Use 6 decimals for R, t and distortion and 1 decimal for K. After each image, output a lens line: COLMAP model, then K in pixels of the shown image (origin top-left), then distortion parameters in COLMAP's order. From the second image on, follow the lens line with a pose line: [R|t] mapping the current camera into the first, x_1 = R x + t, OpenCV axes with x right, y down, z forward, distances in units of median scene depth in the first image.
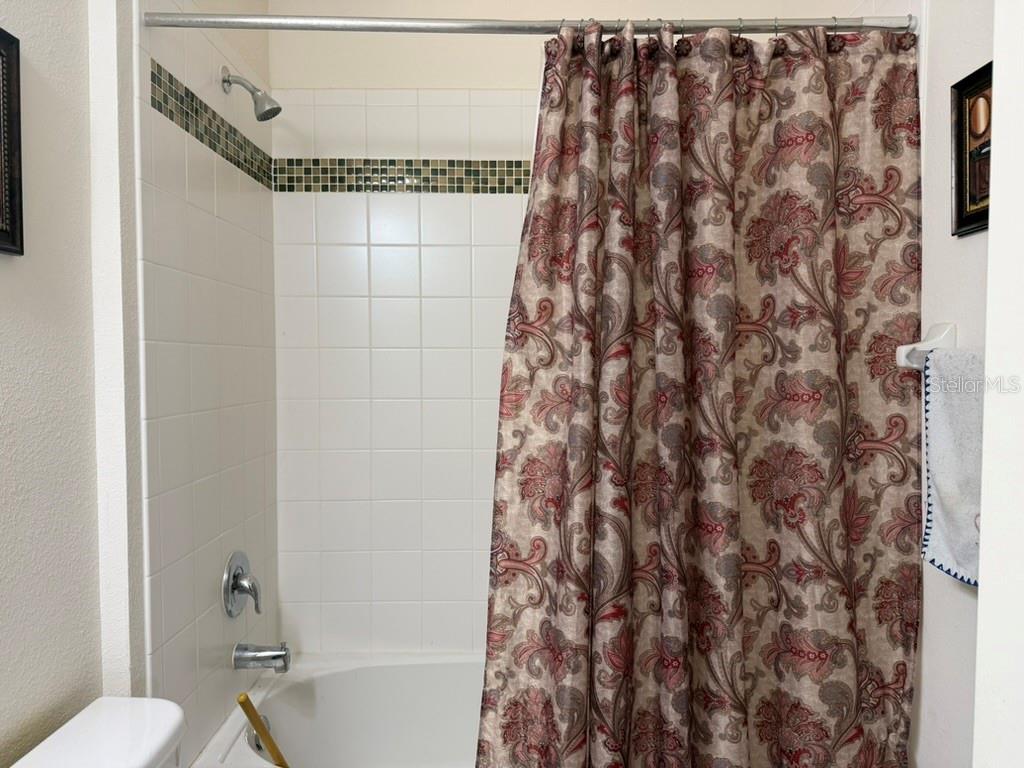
lens RADIAL K [[727.3, 0, 512.0], [0, 727.3, 384.0], [0, 0, 1]] dist [0.099515, -0.108113]
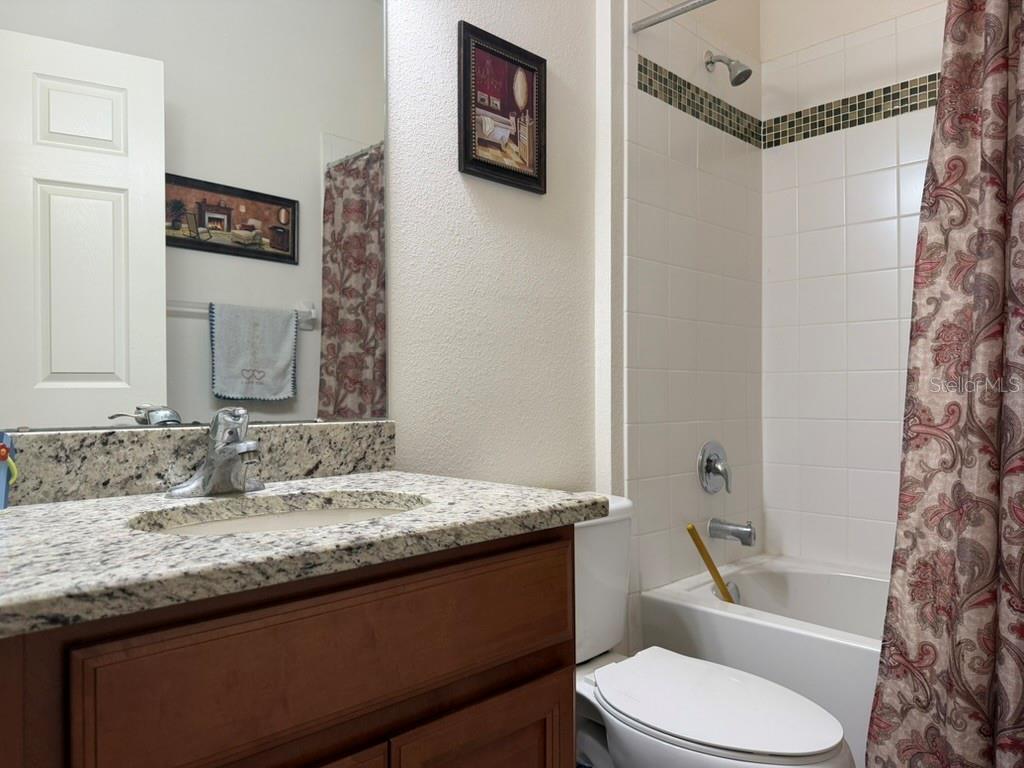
lens RADIAL K [[726.2, 0, 512.5], [0, 726.2, 387.3], [0, 0, 1]] dist [0.069668, -0.104004]
pose [[0.708527, -0.007337, -0.705646, 0.312205], [-0.020208, 0.999325, -0.030680, 0.231625], [0.705395, 0.035997, 0.707900, -0.115320]]
